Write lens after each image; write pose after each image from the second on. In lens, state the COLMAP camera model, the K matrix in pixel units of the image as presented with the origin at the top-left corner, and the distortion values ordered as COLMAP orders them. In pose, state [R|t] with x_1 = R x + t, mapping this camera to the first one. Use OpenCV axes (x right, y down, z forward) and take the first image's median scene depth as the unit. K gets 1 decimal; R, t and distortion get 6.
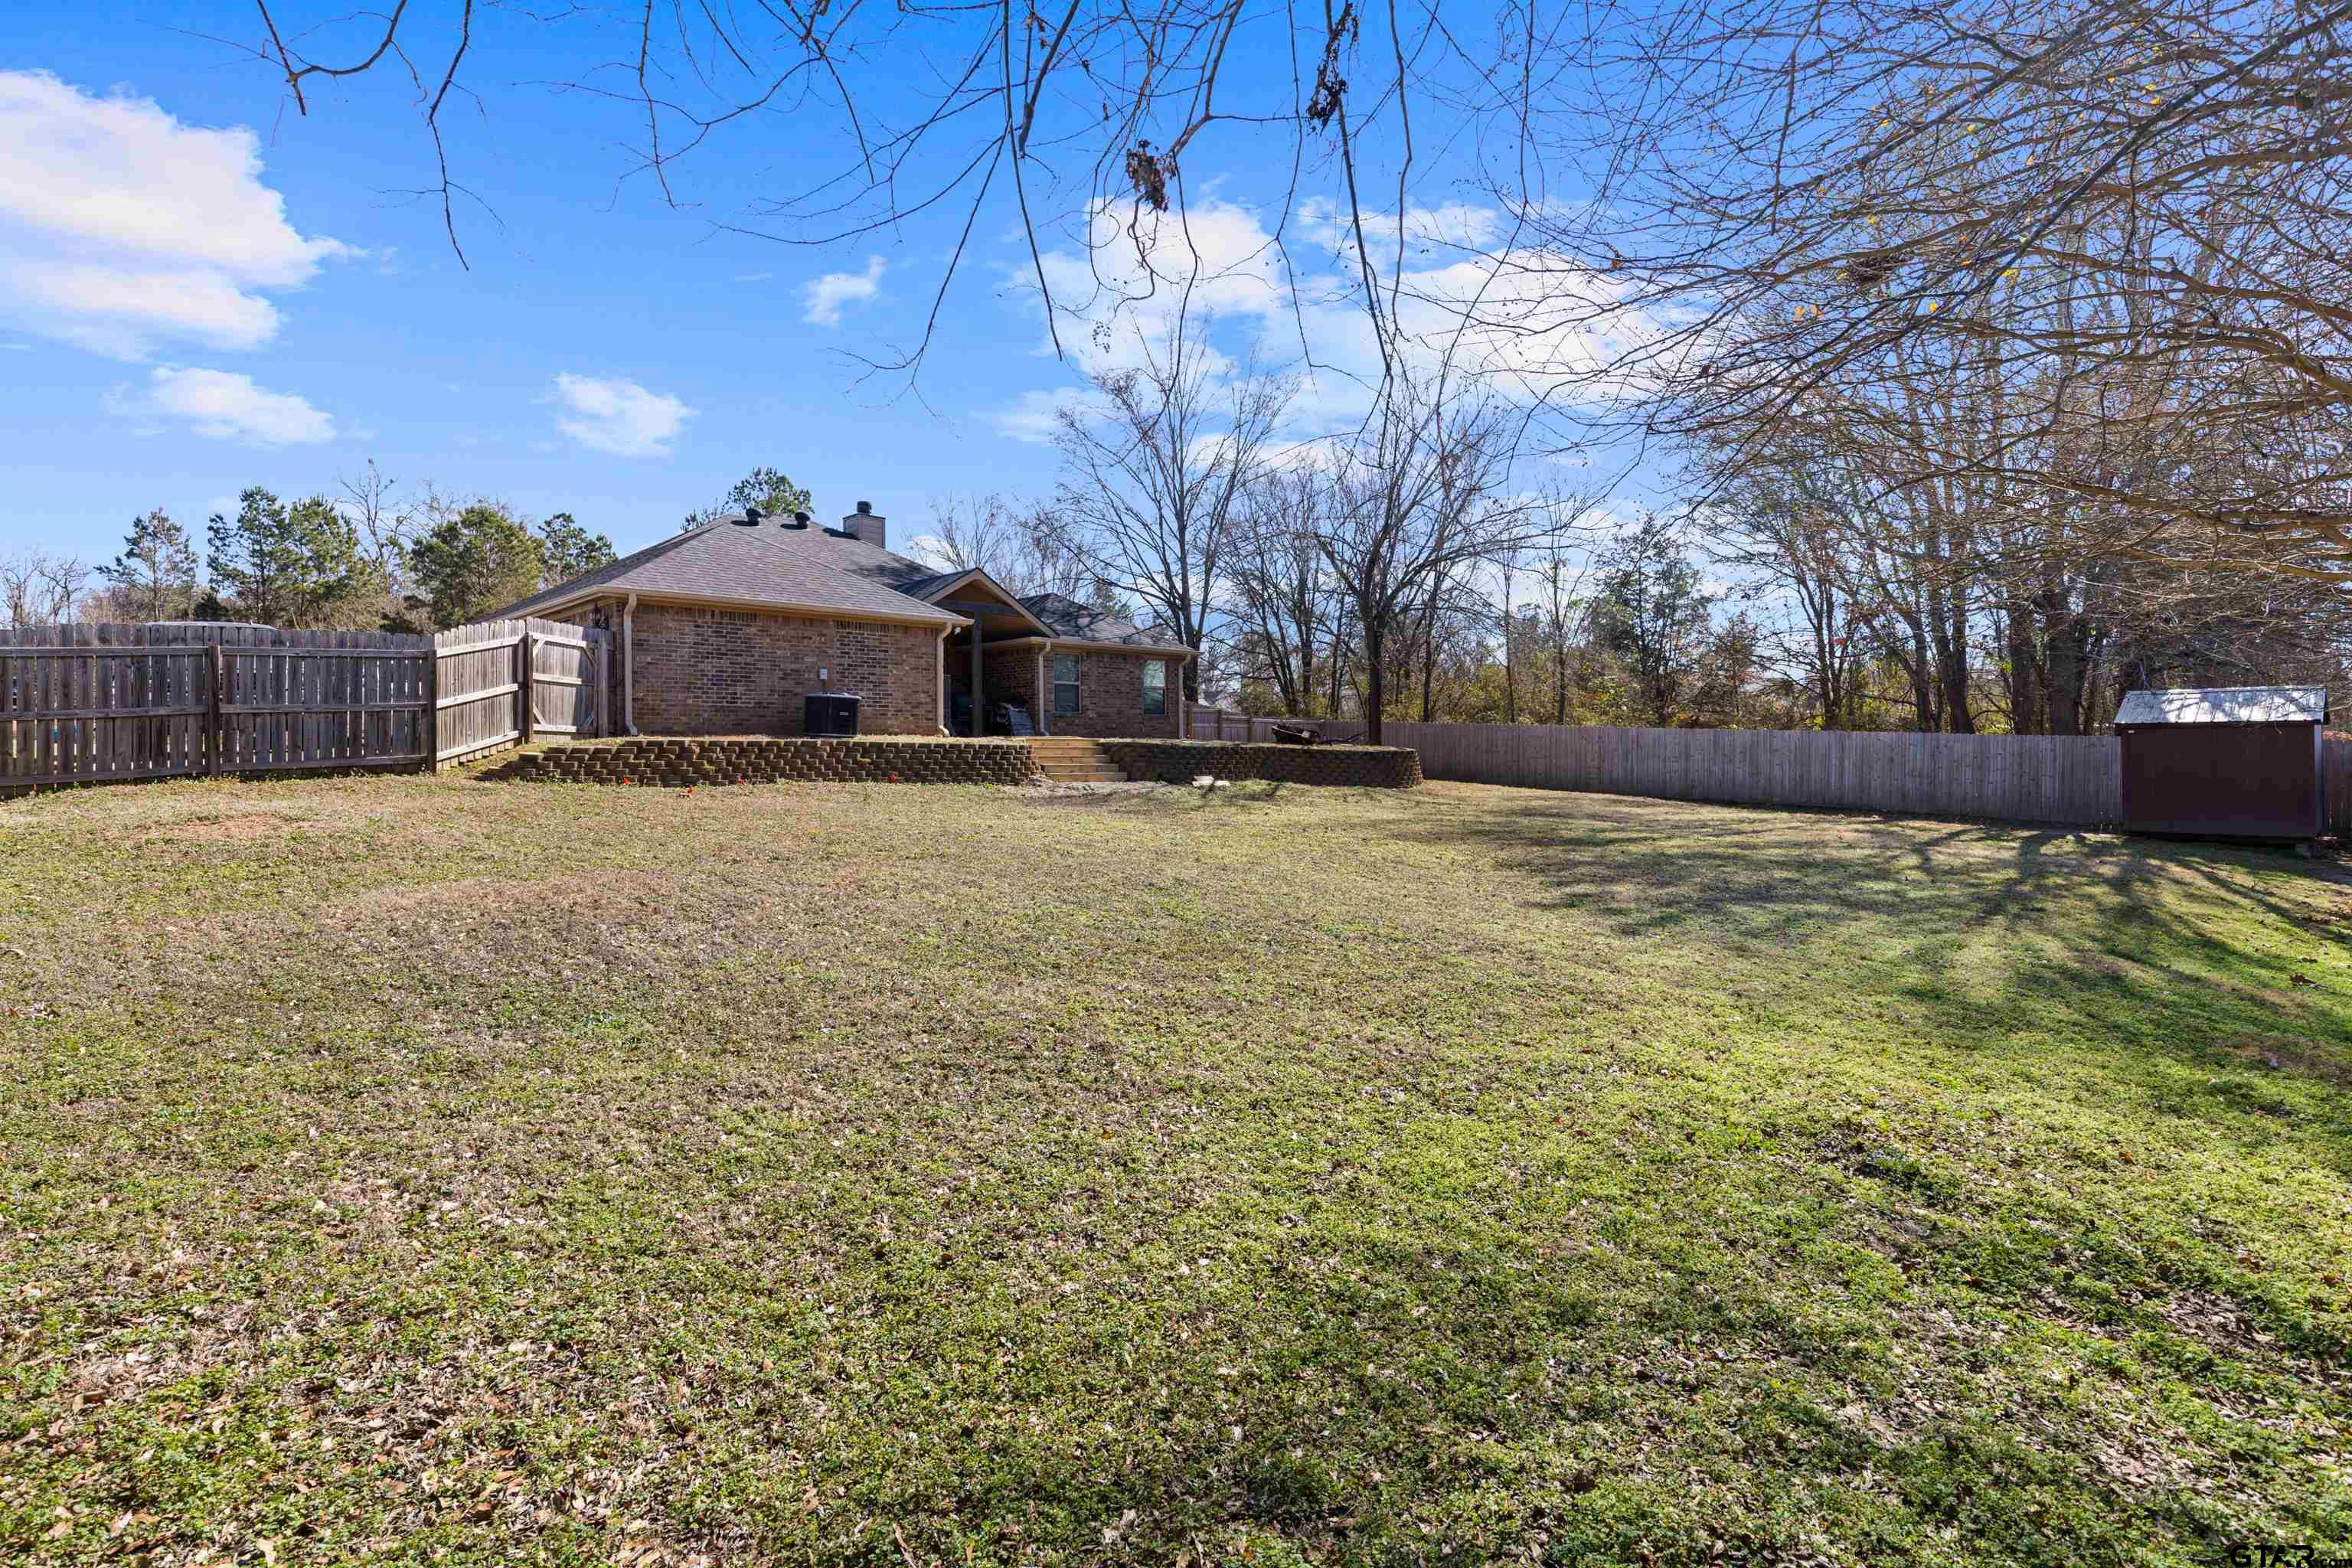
lens RADIAL K [[1094.1, 0, 1177.9], [0, 1094.1, 777.3], [0, 0, 1]] dist [-0.007910, 0.001152]
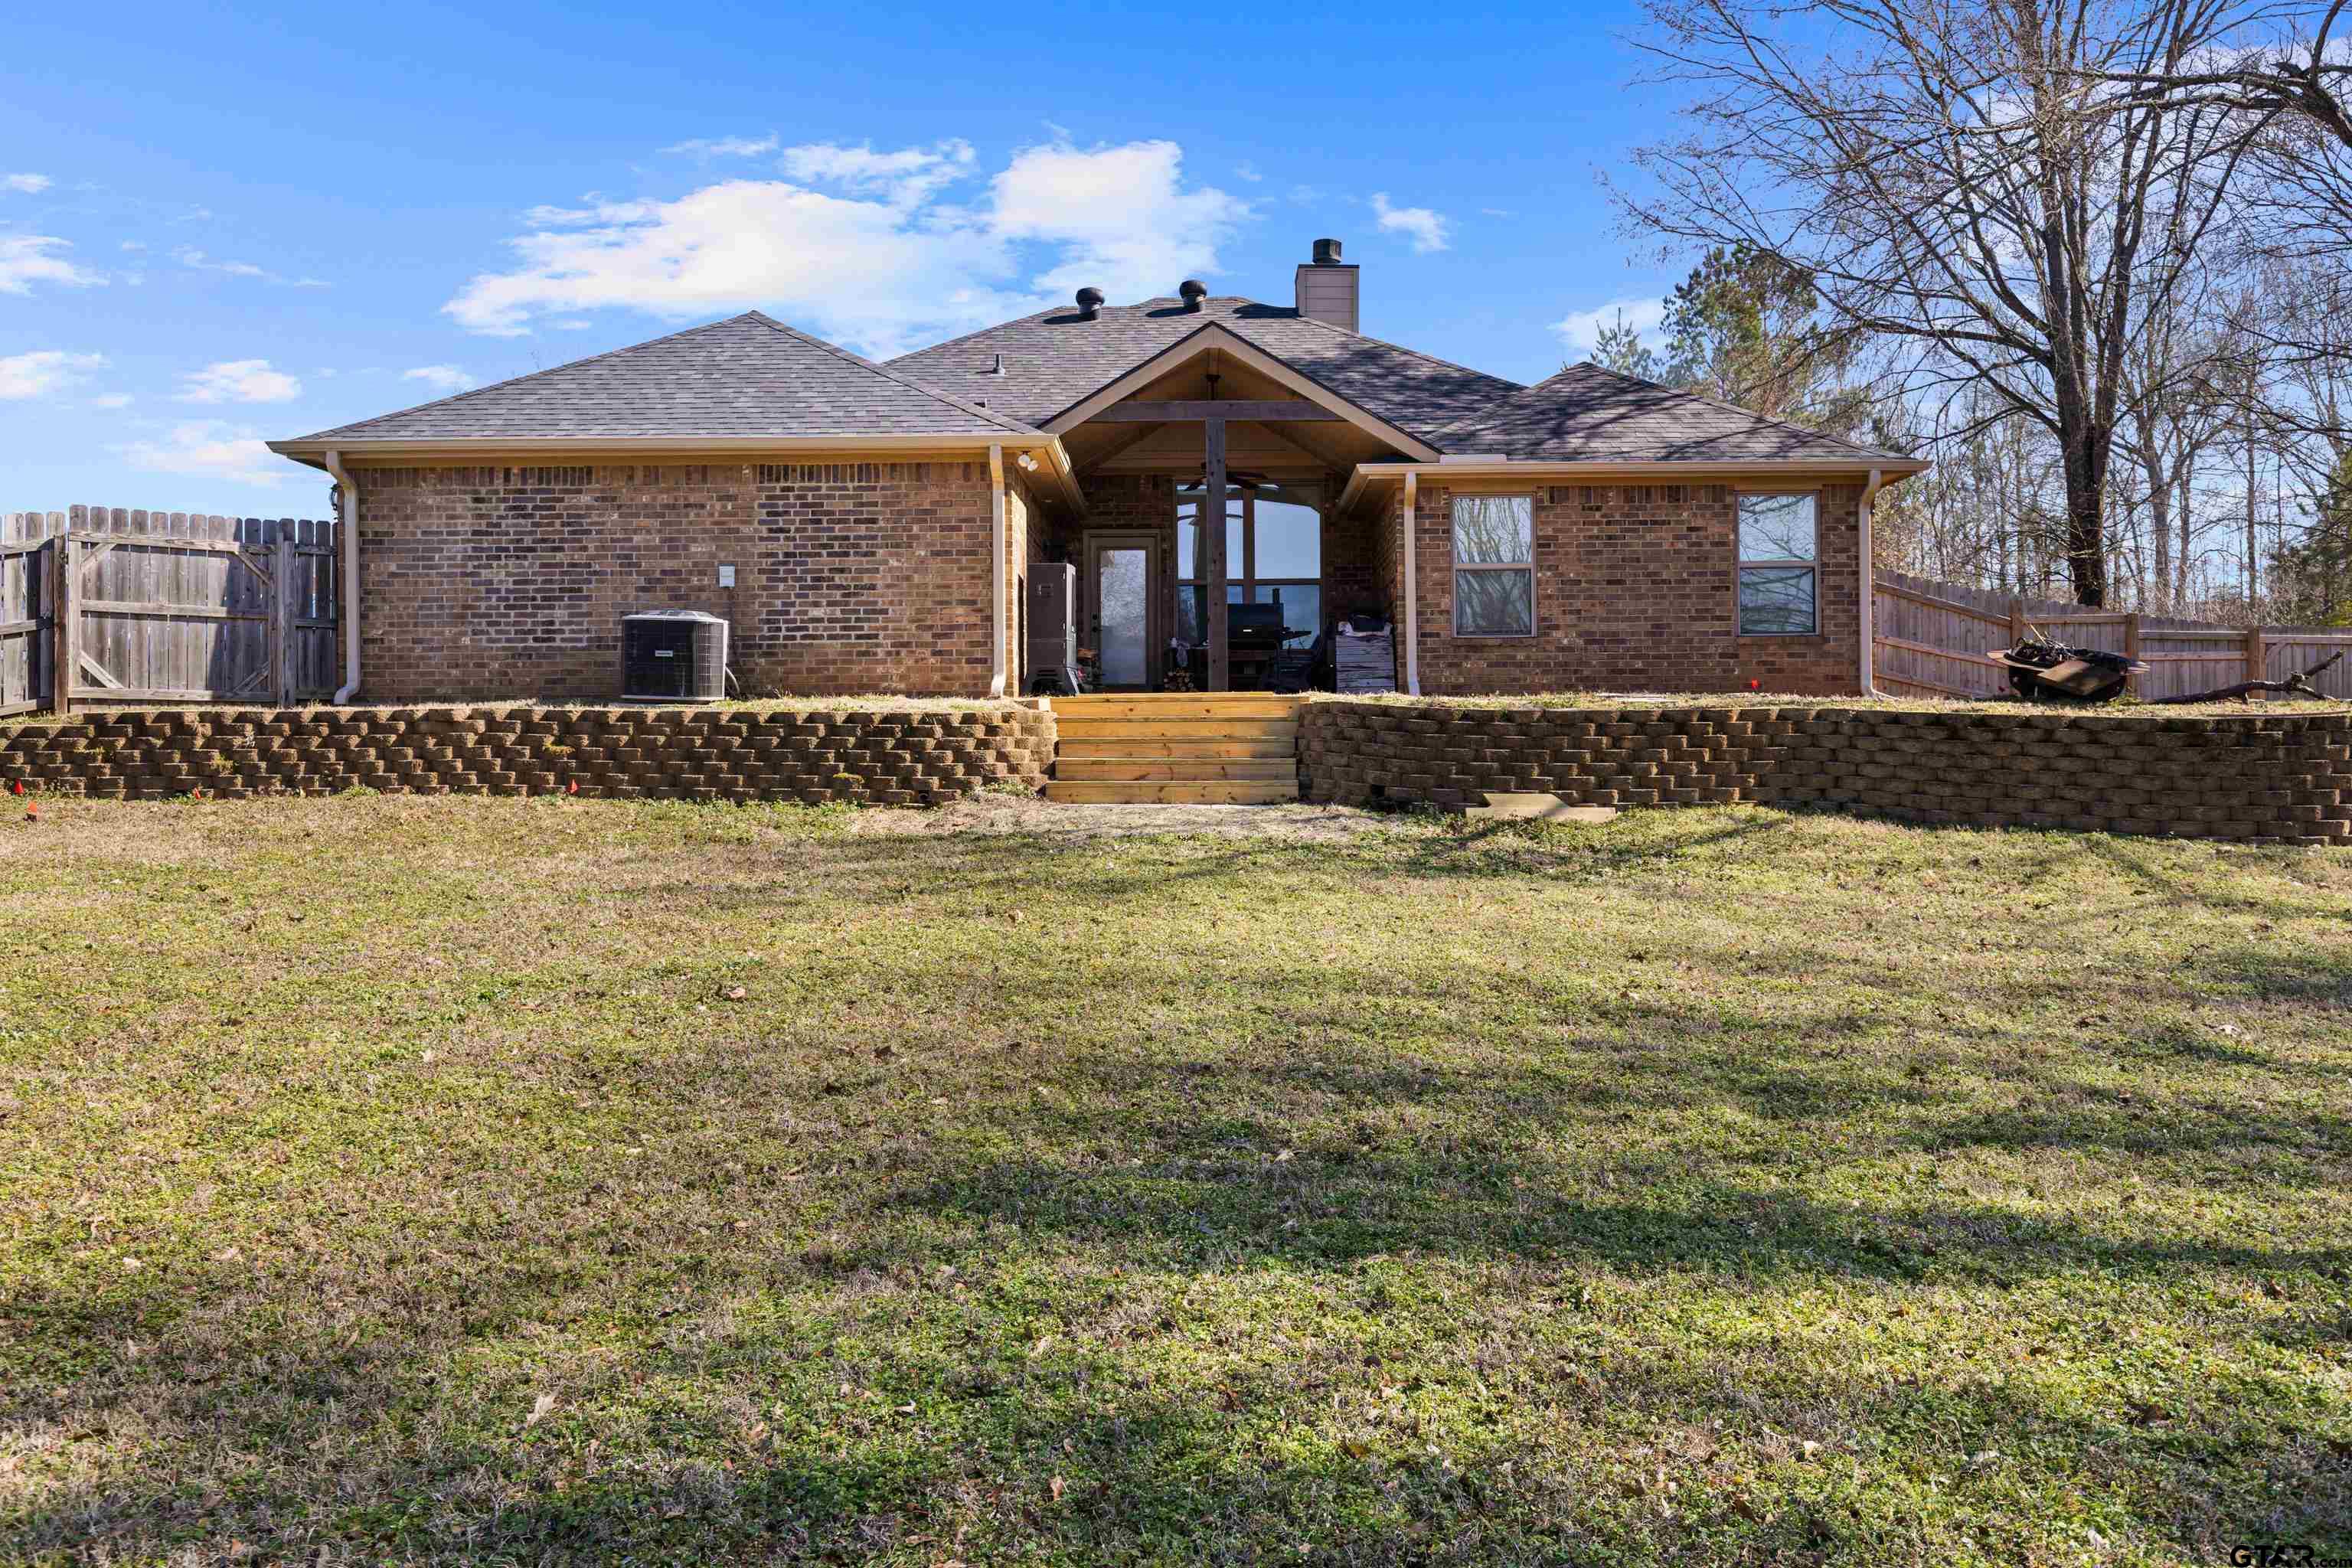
lens RADIAL K [[1830.0, 0, 1175.6], [0, 1830.0, 779.8], [0, 0, 1]] dist [0.009433, 0.002096]
pose [[0.729641, 0.010153, -0.683755, 0.359293], [-0.010571, 0.999938, 0.003567, -0.006530], [0.683749, 0.004625, 0.729703, 0.488340]]
